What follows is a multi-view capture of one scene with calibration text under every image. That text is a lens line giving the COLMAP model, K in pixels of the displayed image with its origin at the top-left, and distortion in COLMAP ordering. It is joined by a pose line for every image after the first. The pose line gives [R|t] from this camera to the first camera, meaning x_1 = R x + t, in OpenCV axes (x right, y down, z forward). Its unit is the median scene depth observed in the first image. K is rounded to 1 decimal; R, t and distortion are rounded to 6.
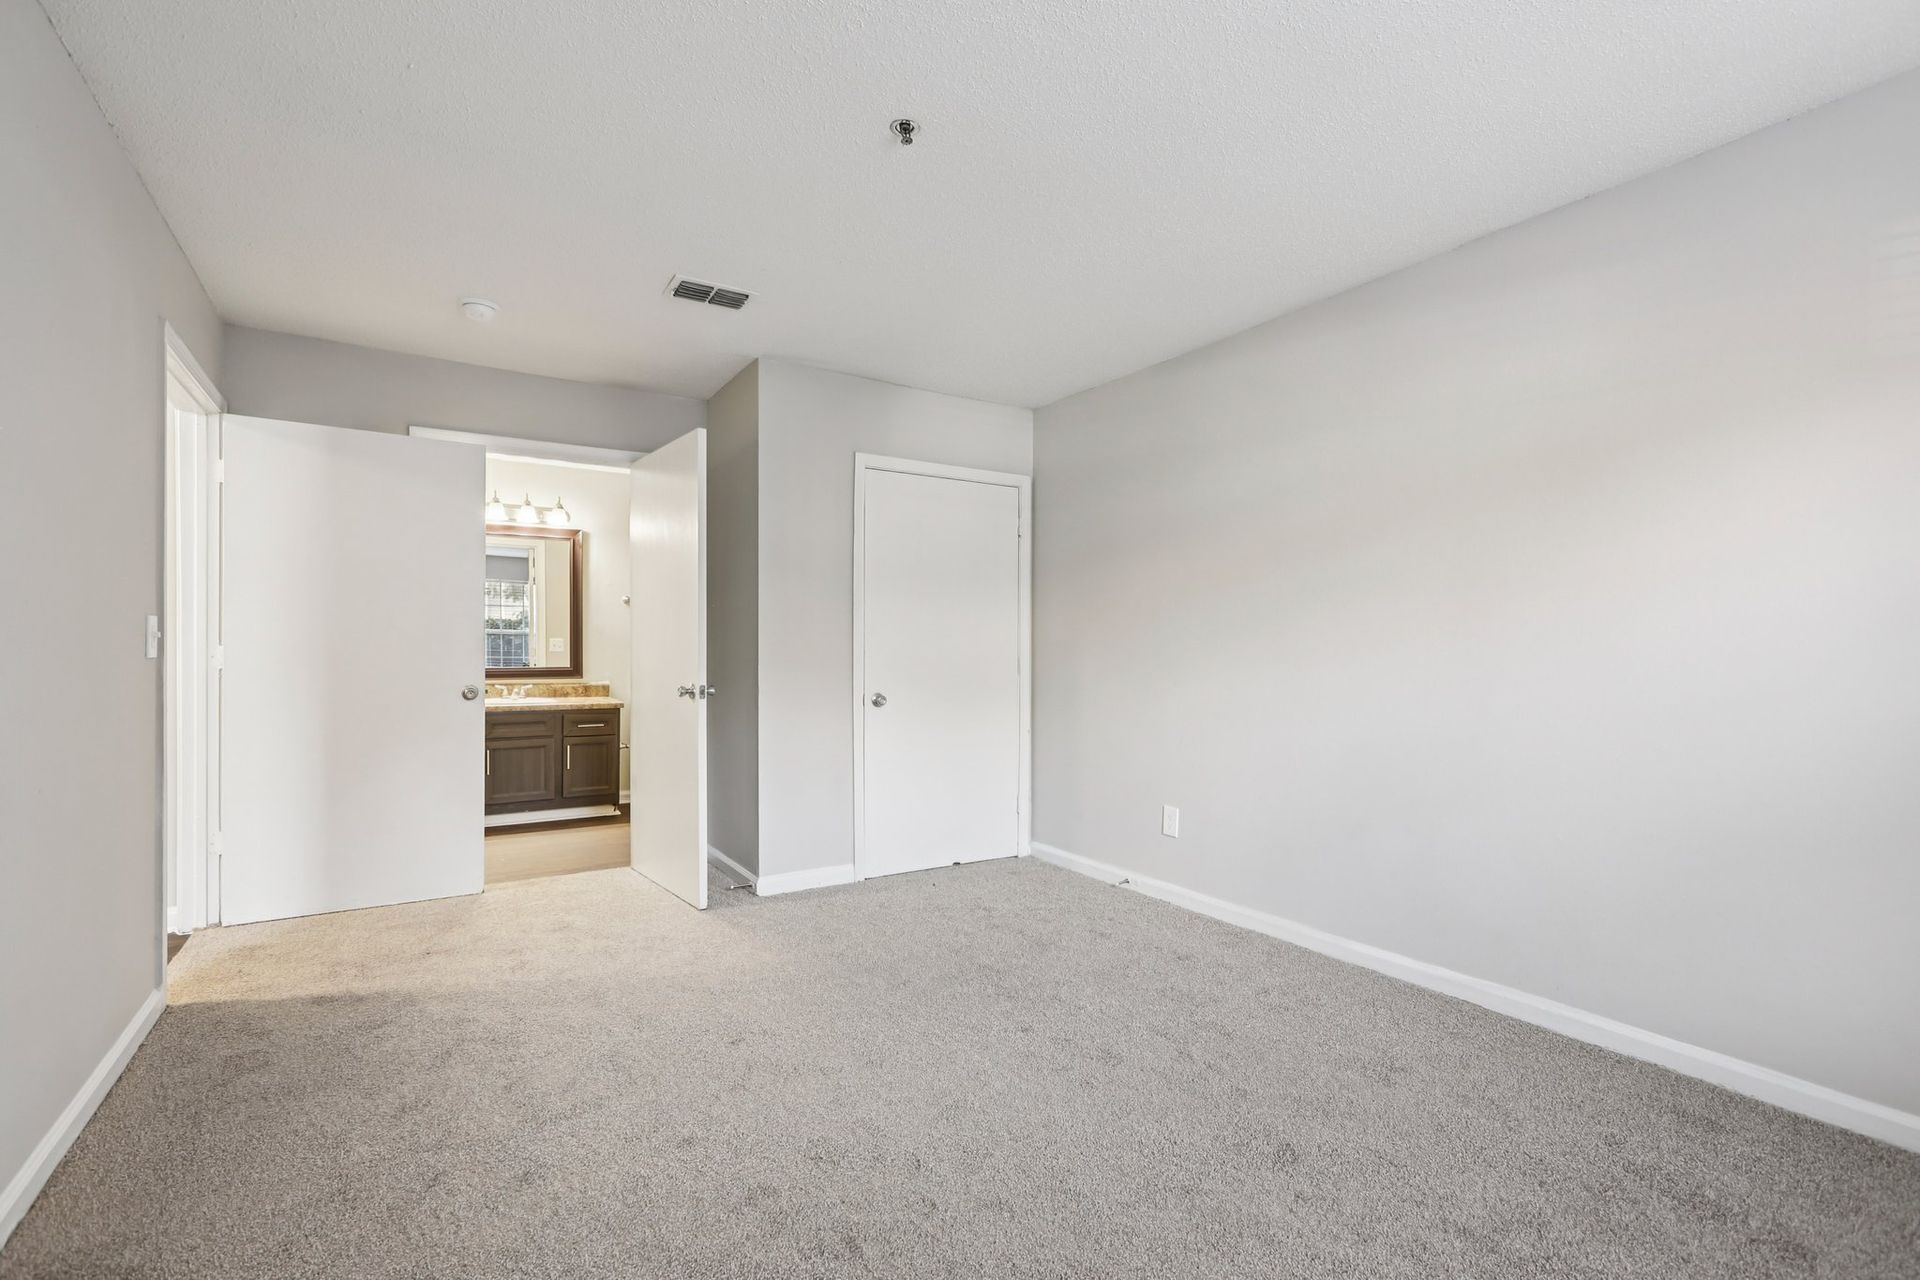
lens RADIAL K [[864.3, 0, 954.7], [0, 864.3, 652.8], [0, 0, 1]] dist [-0.001126, -0.000142]
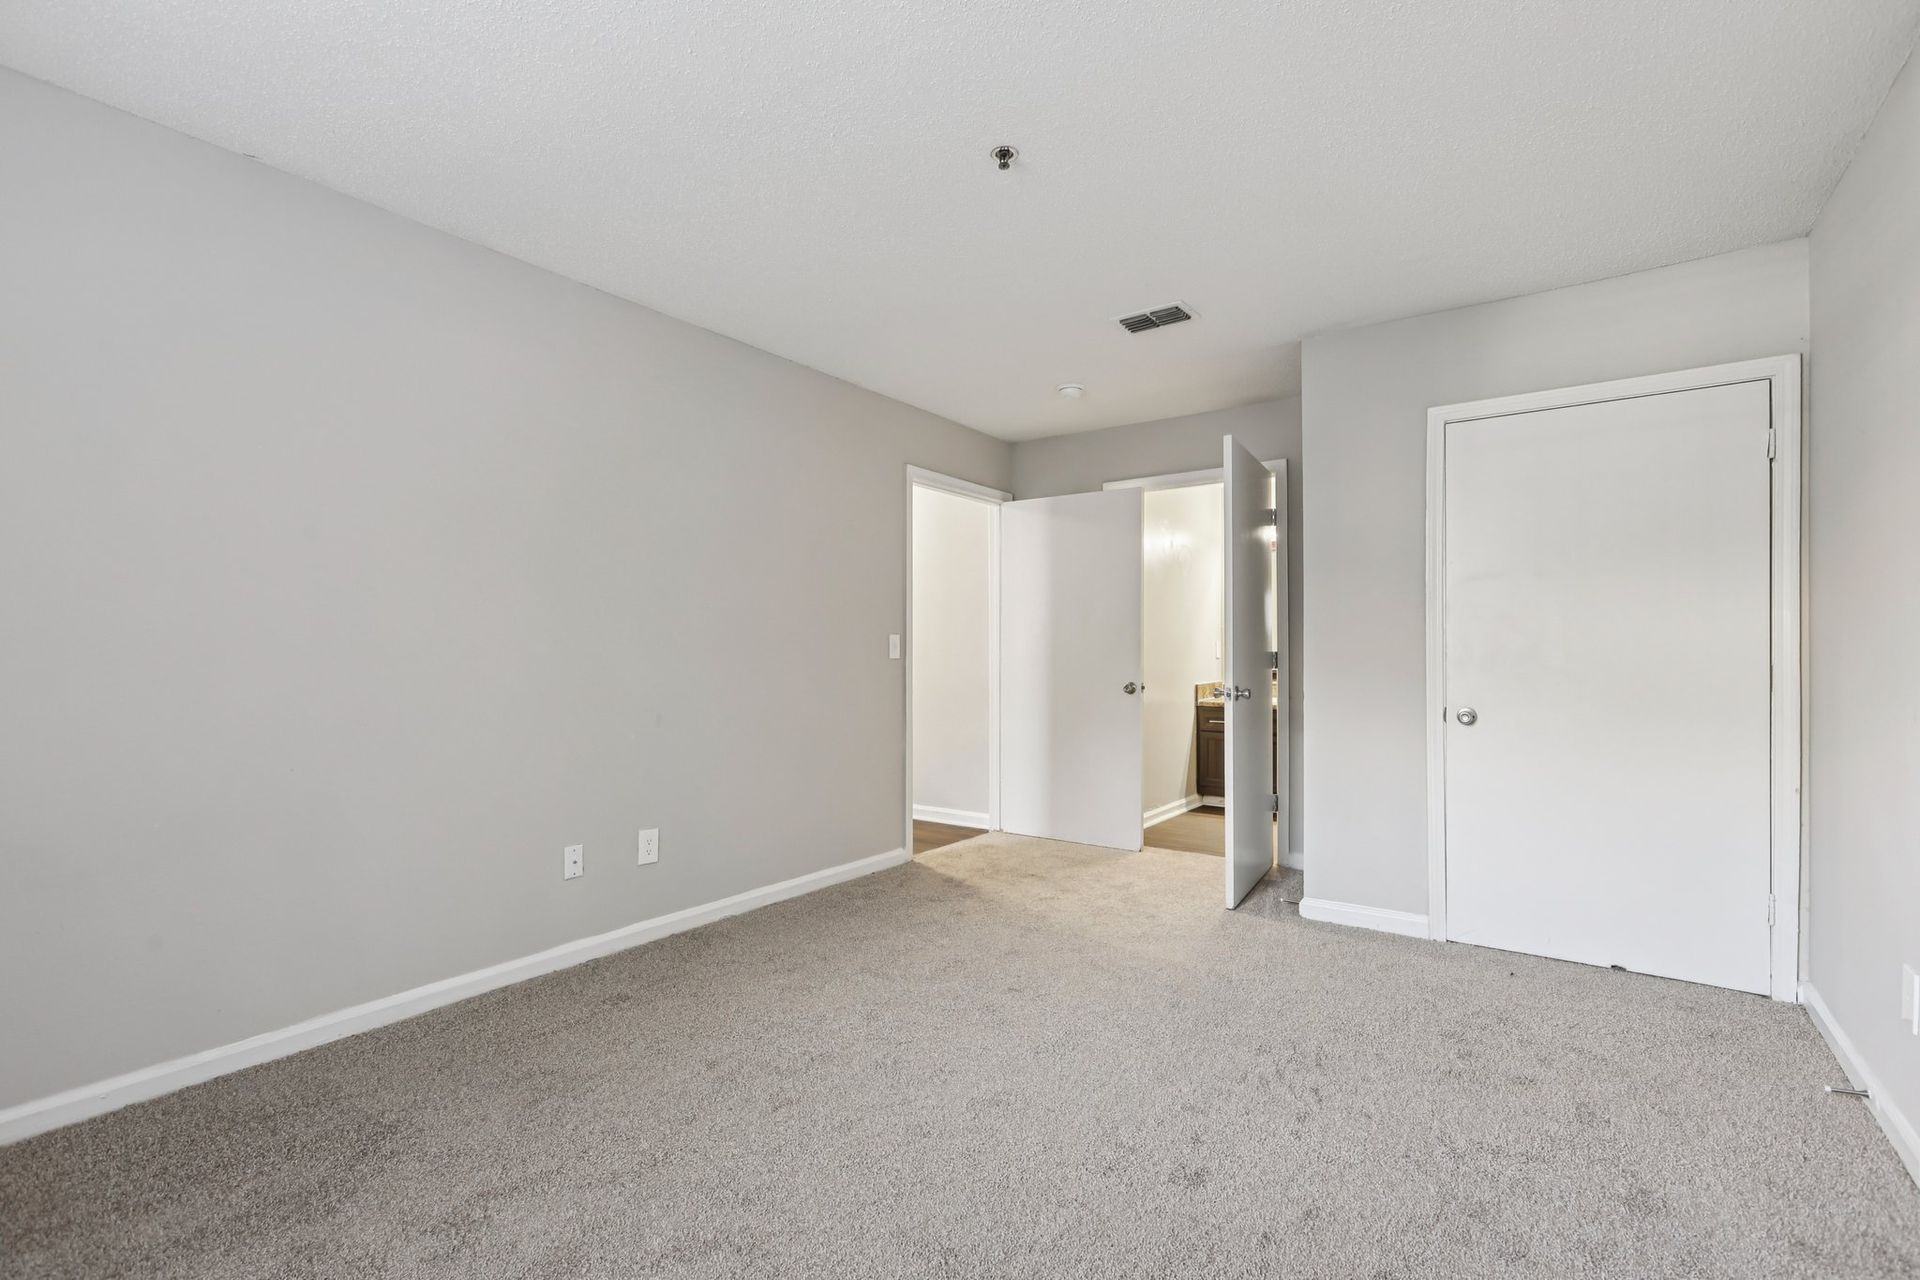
lens RADIAL K [[855.1, 0, 967.1], [0, 855.1, 651.4], [0, 0, 1]] dist [-0.002341, 0.000319]
pose [[0.377279, -0.004809, -0.926087, 0.527464], [-0.001399, 0.999982, -0.005763, 0.001046], [0.926099, 0.003470, 0.377265, 0.339977]]
